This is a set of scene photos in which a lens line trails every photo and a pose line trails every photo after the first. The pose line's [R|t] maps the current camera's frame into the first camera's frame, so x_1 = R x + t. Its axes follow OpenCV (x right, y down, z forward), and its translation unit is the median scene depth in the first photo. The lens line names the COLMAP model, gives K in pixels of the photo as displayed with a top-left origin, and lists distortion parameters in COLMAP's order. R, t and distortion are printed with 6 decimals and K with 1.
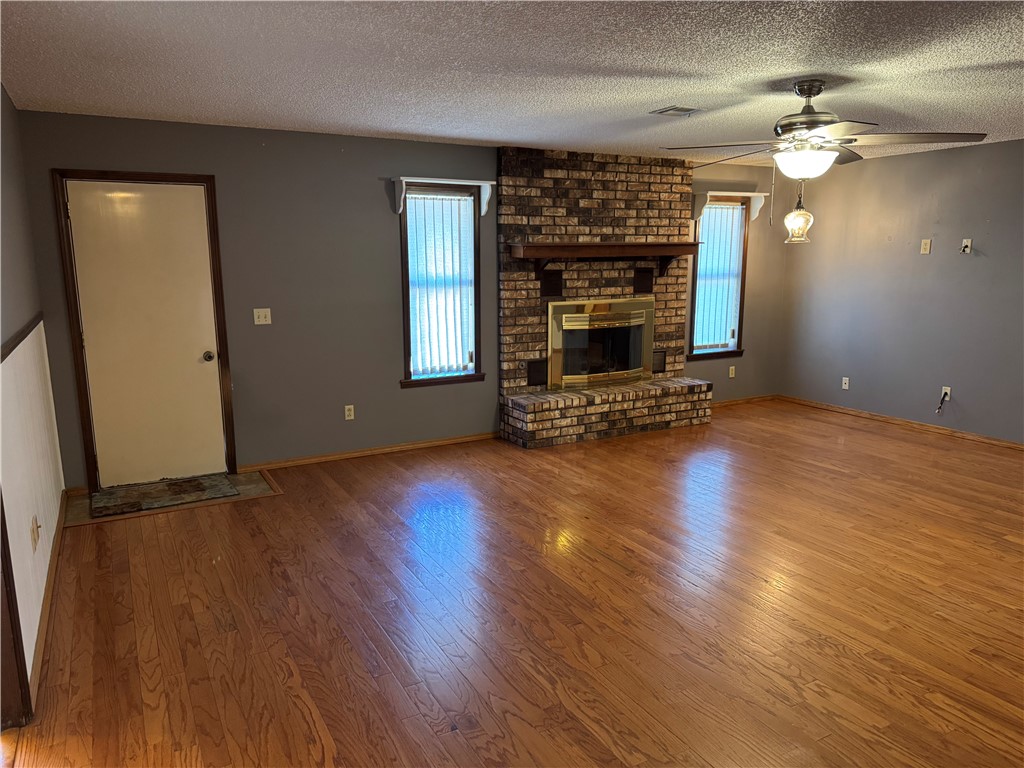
lens RADIAL K [[722.2, 0, 510.9], [0, 722.2, 387.9], [0, 0, 1]] dist [0.185517, -0.338602]
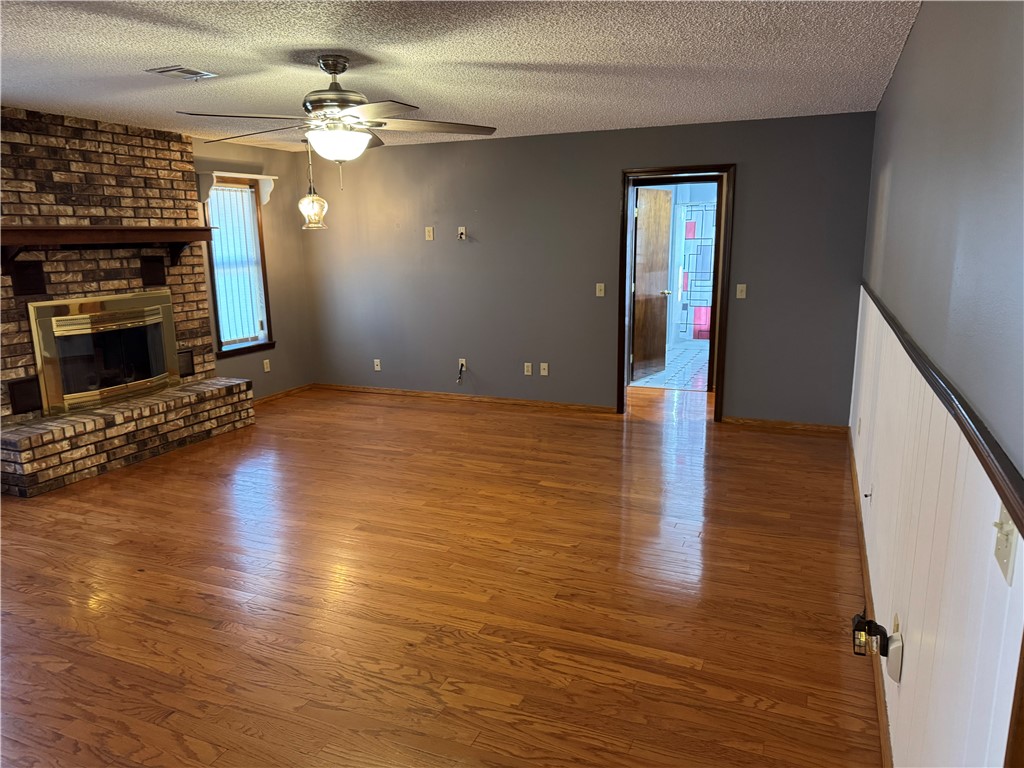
lens RADIAL K [[727.3, 0, 502.6], [0, 727.3, 389.7], [0, 0, 1]] dist [0.042093, -0.048677]
pose [[0.793428, -0.133899, 0.593753, -0.022544], [0.121511, 0.990711, 0.061043, -0.013496], [-0.596411, 0.023714, 0.802329, 0.076605]]
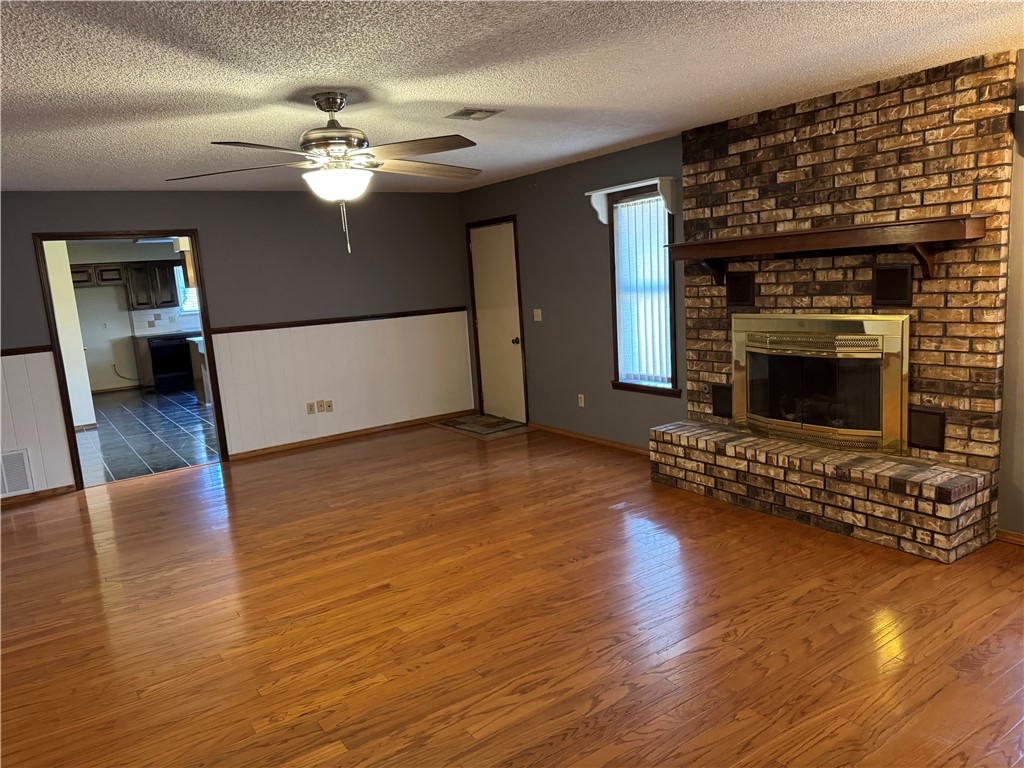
lens RADIAL K [[727.3, 0, 502.6], [0, 727.3, 389.7], [0, 0, 1]] dist [0.042093, -0.048677]
pose [[0.084277, 0.159375, -0.983614, 0.795758], [-0.111202, 0.982464, 0.149661, -0.125408], [0.990218, 0.096766, 0.100522, 0.672942]]
